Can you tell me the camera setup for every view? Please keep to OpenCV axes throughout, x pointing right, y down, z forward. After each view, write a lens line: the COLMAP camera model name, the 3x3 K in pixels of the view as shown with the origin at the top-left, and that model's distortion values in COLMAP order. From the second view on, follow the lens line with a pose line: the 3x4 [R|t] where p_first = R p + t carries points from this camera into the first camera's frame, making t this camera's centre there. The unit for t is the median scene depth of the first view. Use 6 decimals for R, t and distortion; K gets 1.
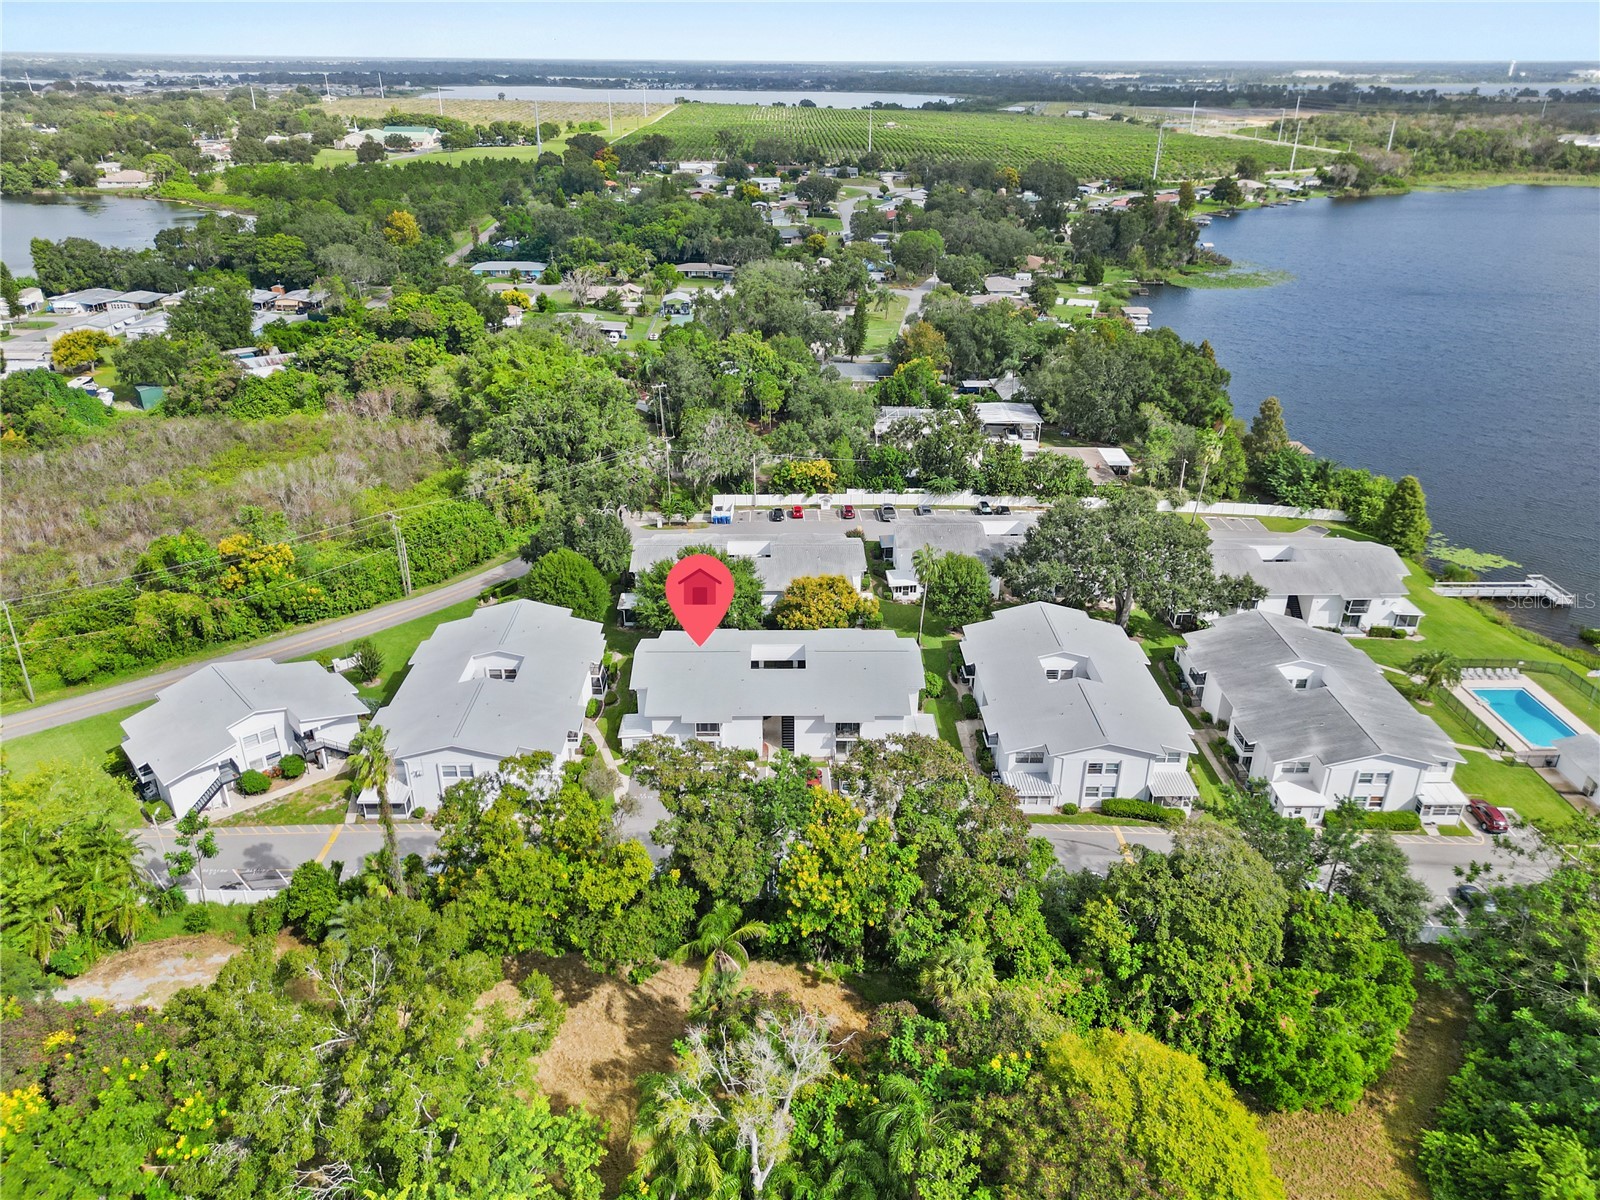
lens RADIAL K [[1130.9, 0, 800.0], [0, 1130.9, 600.0], [0, 0, 1]] dist [0.033593, -0.002827]
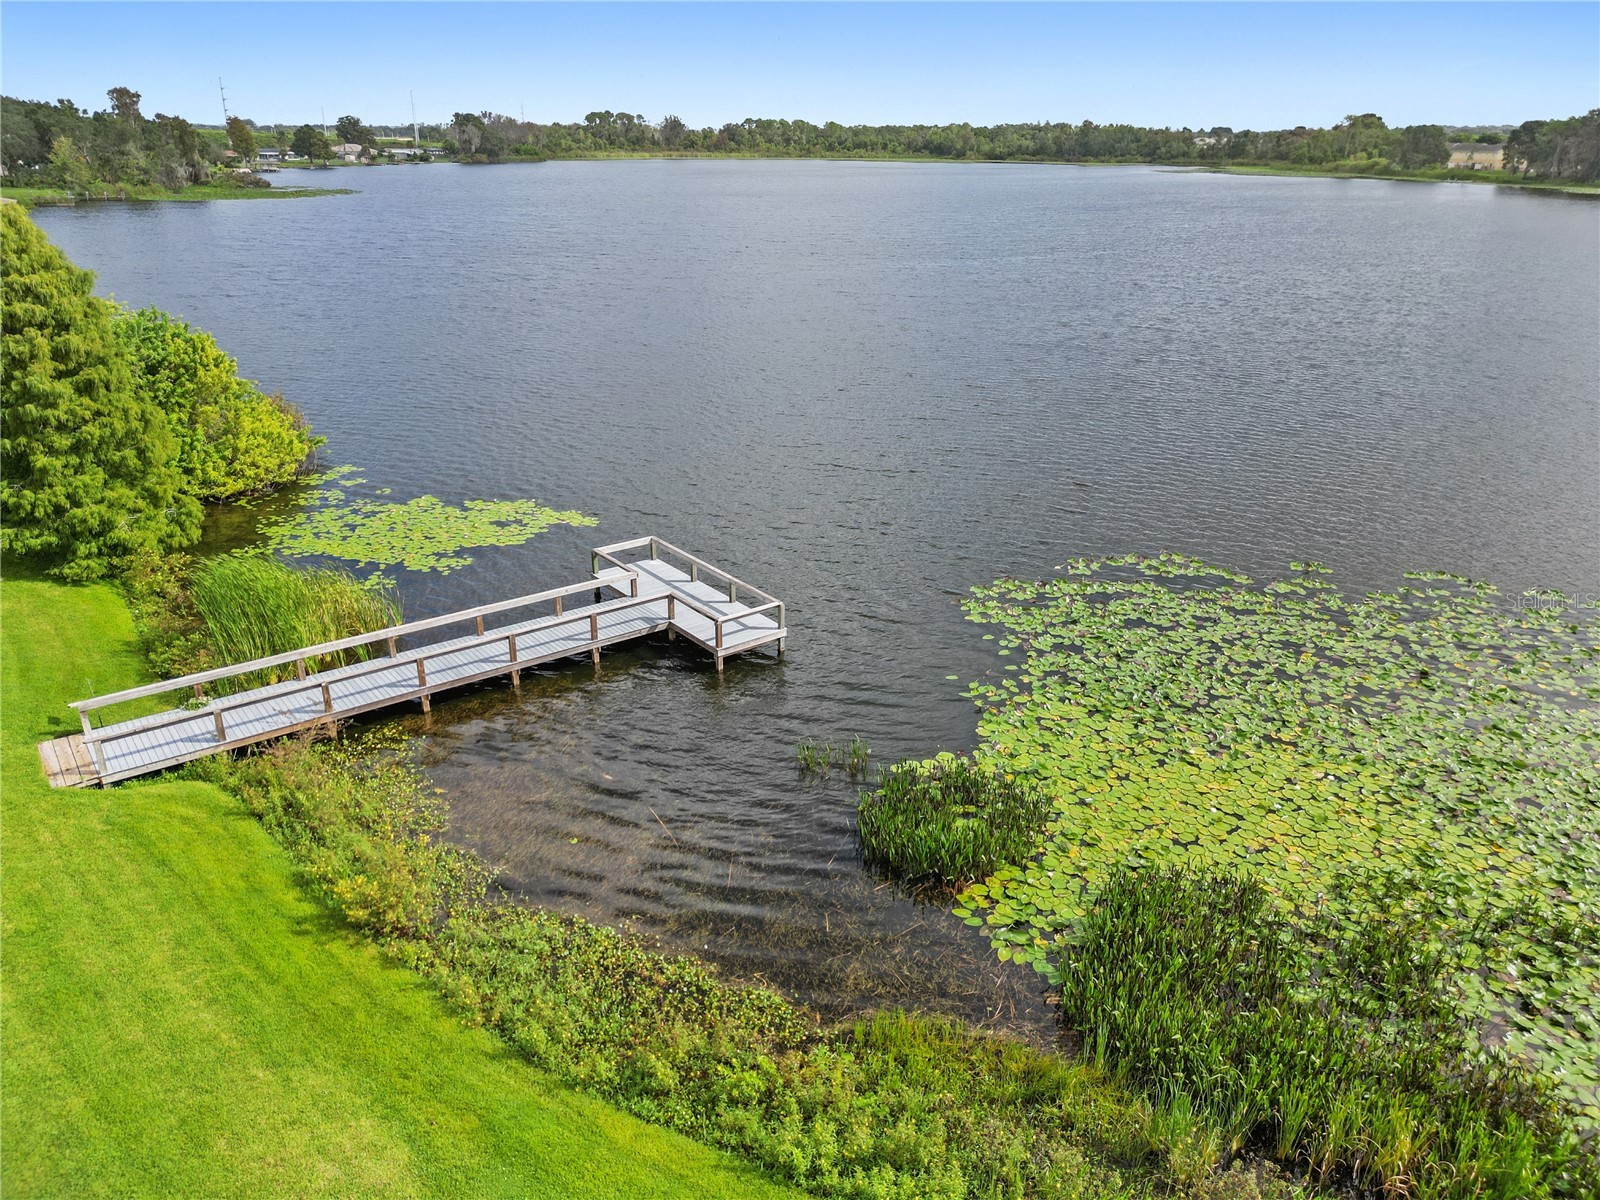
lens RADIAL K [[1130.9, 0, 800.0], [0, 1130.9, 600.0], [0, 0, 1]] dist [0.033593, -0.002827]
pose [[0.810716, -0.218858, 0.542993, 0.599301], [0.249761, 0.968153, 0.017316, -0.006539], [-0.529489, 0.121580, 0.839559, 0.875019]]
